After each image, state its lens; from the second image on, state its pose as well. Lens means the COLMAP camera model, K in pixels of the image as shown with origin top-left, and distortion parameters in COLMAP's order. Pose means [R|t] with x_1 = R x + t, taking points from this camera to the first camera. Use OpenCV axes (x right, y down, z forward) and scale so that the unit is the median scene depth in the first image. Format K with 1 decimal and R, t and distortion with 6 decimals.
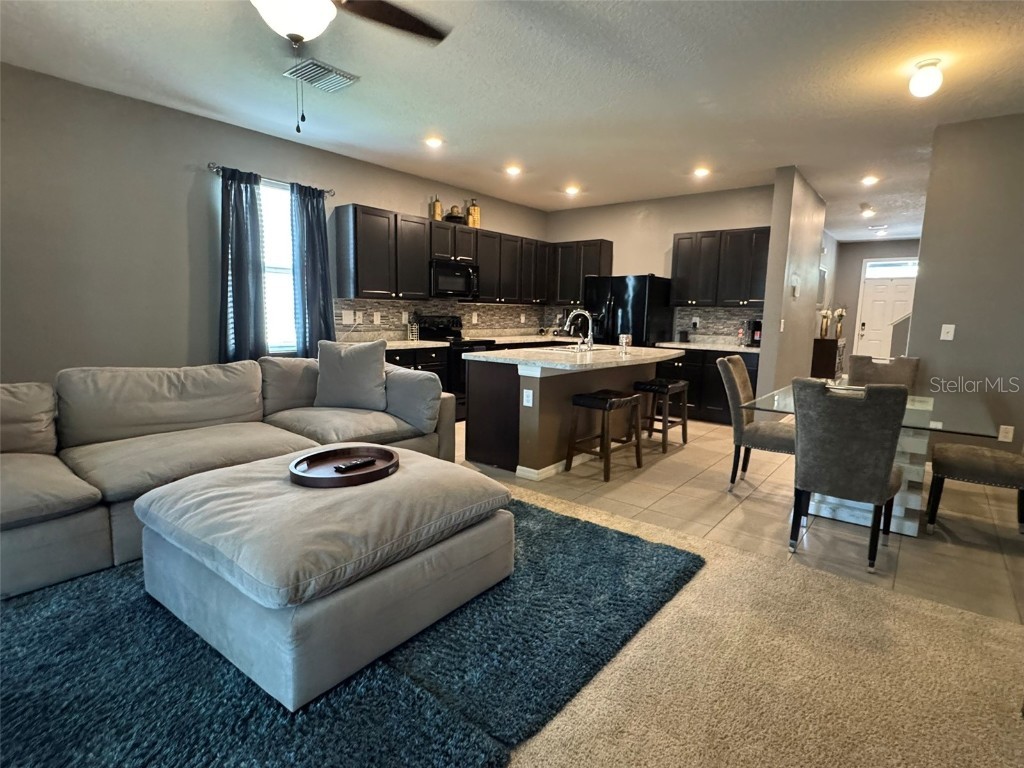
lens RADIAL K [[524.5, 0, 510.6], [0, 524.5, 383.9], [0, 0, 1]] dist [-0.001839, 0.000184]
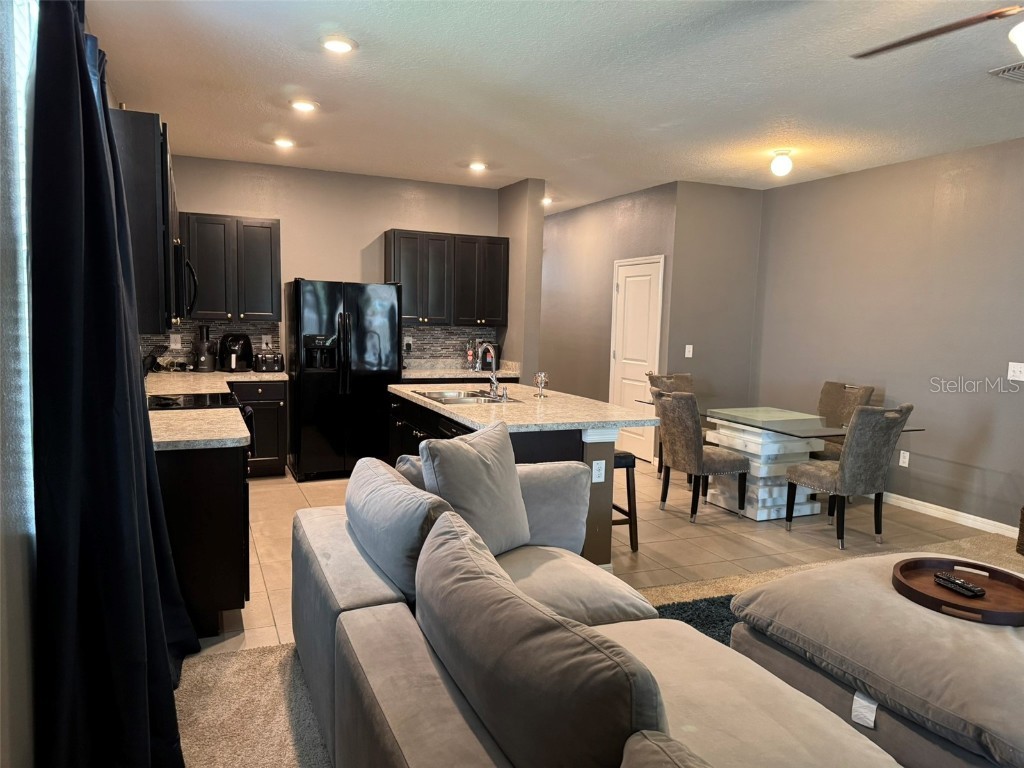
lens RADIAL K [[711.4, 0, 516.0], [0, 711.4, 385.6], [0, 0, 1]] dist [0.110258, -0.168744]
pose [[0.460941, -0.095278, 0.882301, -0.642969], [0.106054, 0.993009, 0.051827, -0.113556], [-0.881071, 0.069683, 0.467823, 0.442457]]
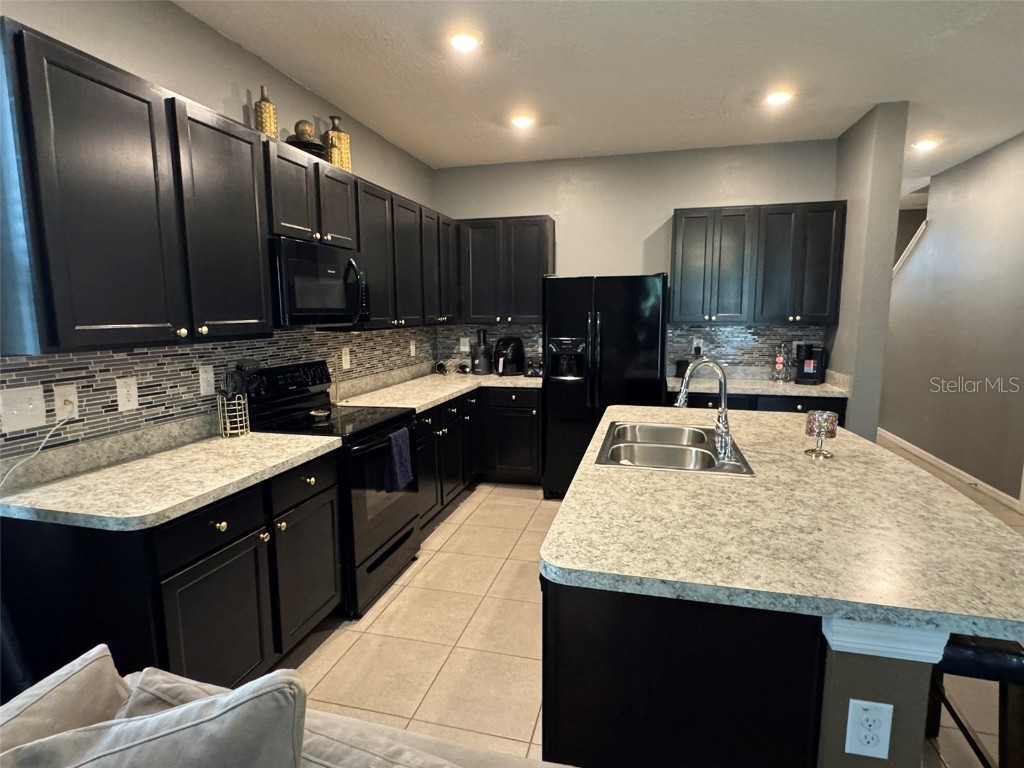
lens RADIAL K [[541.3, 0, 509.9], [0, 541.3, 384.2], [0, 0, 1]] dist [-0.000436, 0.000614]
pose [[0.913633, -0.078248, 0.398940, -0.169386], [0.078116, 0.996806, 0.016616, -0.122771], [-0.398966, 0.015982, 0.916827, 0.578579]]
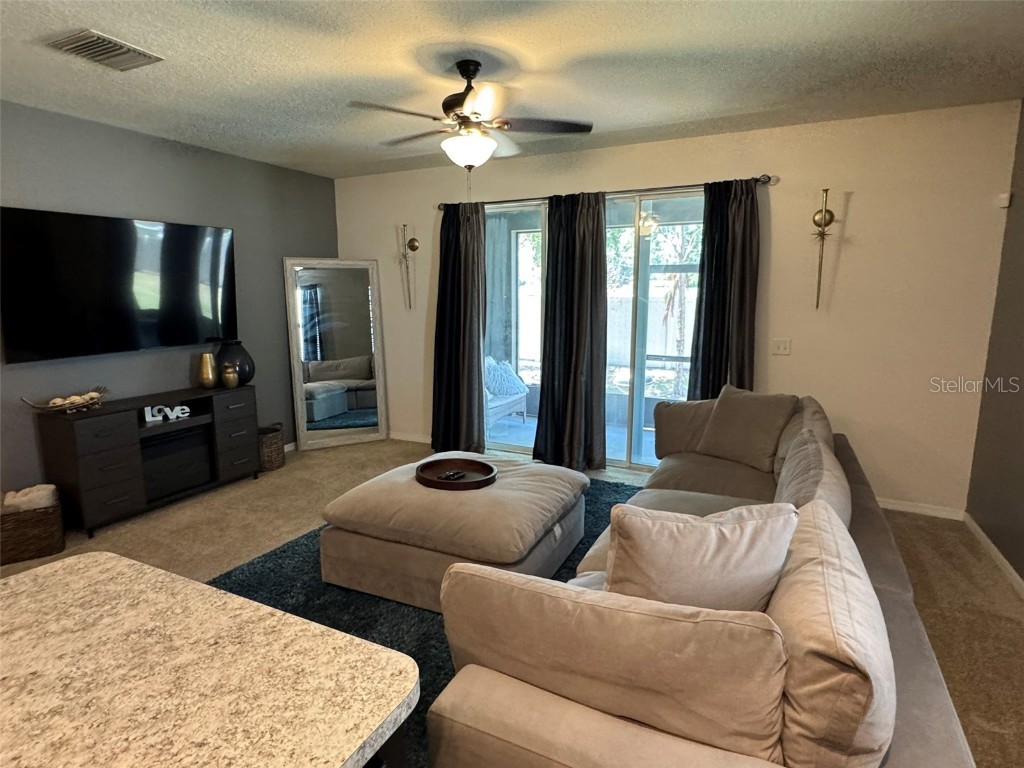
lens RADIAL K [[554.6, 0, 509.3], [0, 554.6, 386.7], [0, 0, 1]] dist [0.001017, 0.000292]
pose [[-0.976635, 0.018529, -0.214107, -0.064170], [-0.046845, 0.953965, 0.296236, -0.192092], [0.209739, 0.299344, -0.930807, 0.931113]]
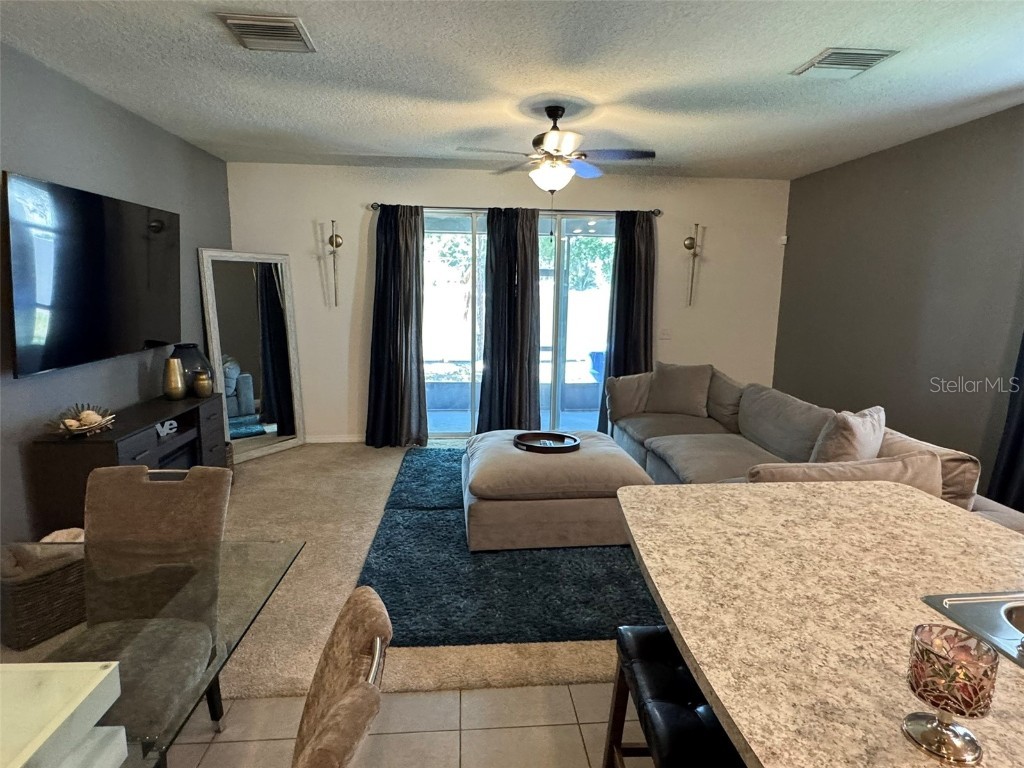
lens RADIAL K [[566.0, 0, 510.1], [0, 566.0, 384.5], [0, 0, 1]] dist [-0.004968, 0.001875]
pose [[-0.725657, 0.083993, -0.682911, 0.377079], [-0.121772, 0.961176, 0.247613, -0.172612], [0.677195, 0.262841, -0.687256, 0.847664]]
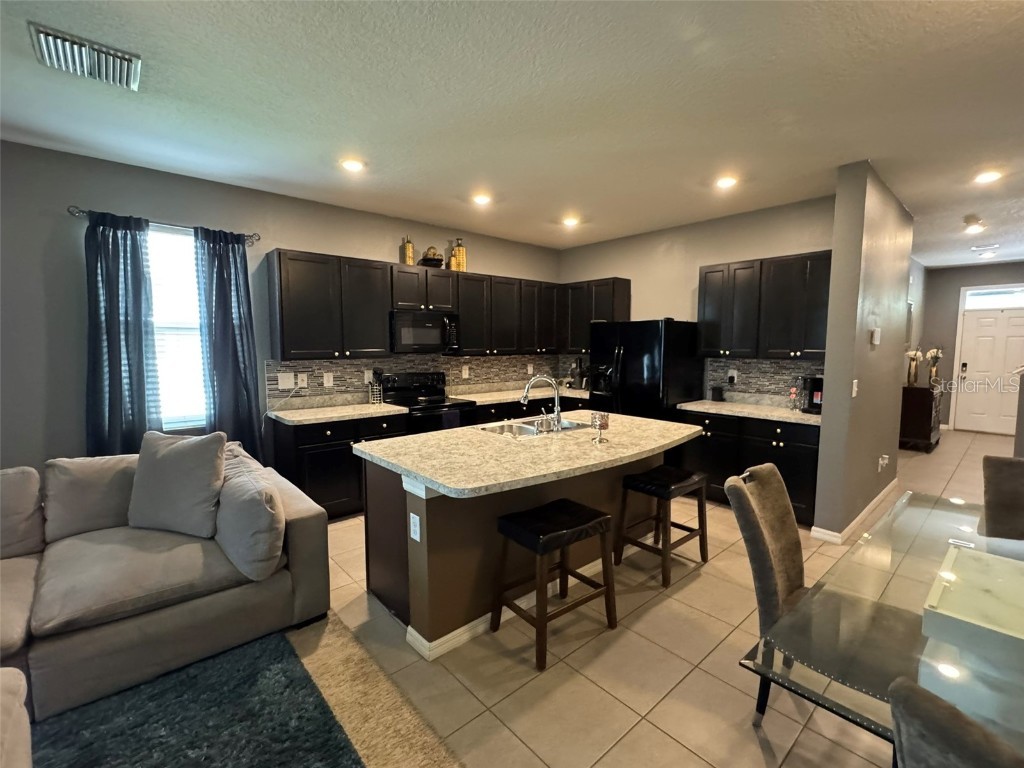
lens RADIAL K [[456.4, 0, 512.0], [0, 456.4, 384.0], [0, 0, 1]] dist [-0.000716, -0.000463]
pose [[0.985467, -0.003797, -0.169826, 0.174475], [-0.004700, 0.998758, -0.049603, -0.086004], [0.169803, 0.049680, 0.984225, 0.329533]]
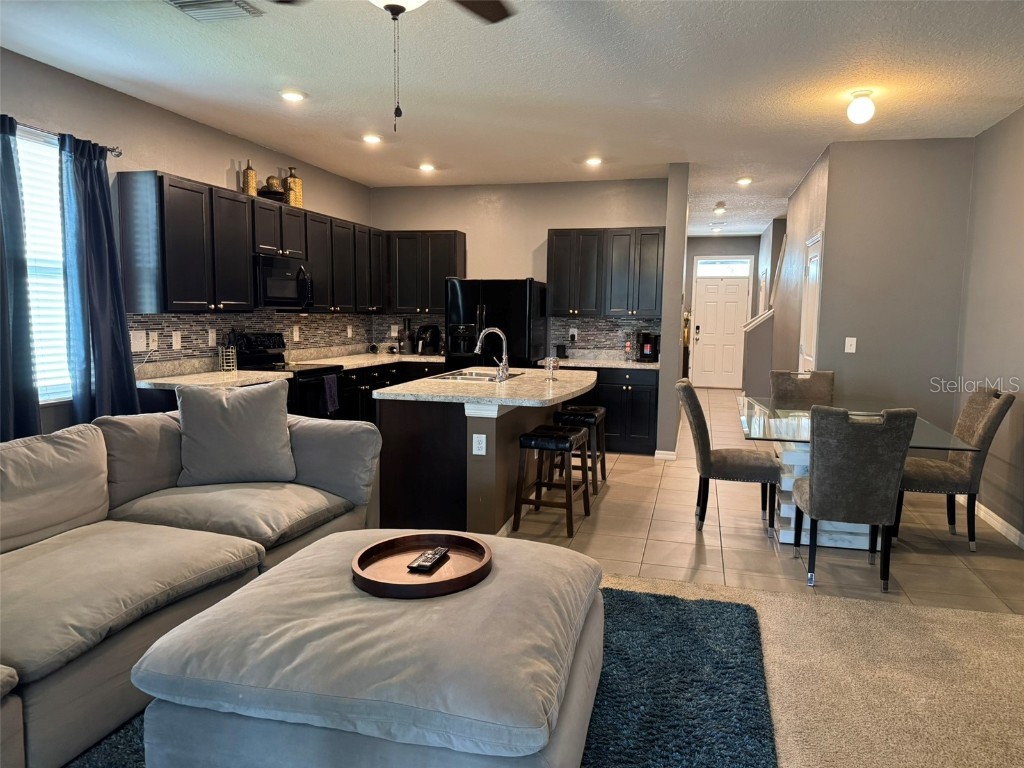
lens RADIAL K [[709.5, 0, 515.5], [0, 709.5, 385.6], [0, 0, 1]] dist [0.106234, -0.147250]
pose [[0.911133, -0.050280, 0.409034, -0.249527], [0.060726, 0.998075, -0.012582, -0.032233], [-0.407615, 0.036303, 0.912432, -0.001183]]
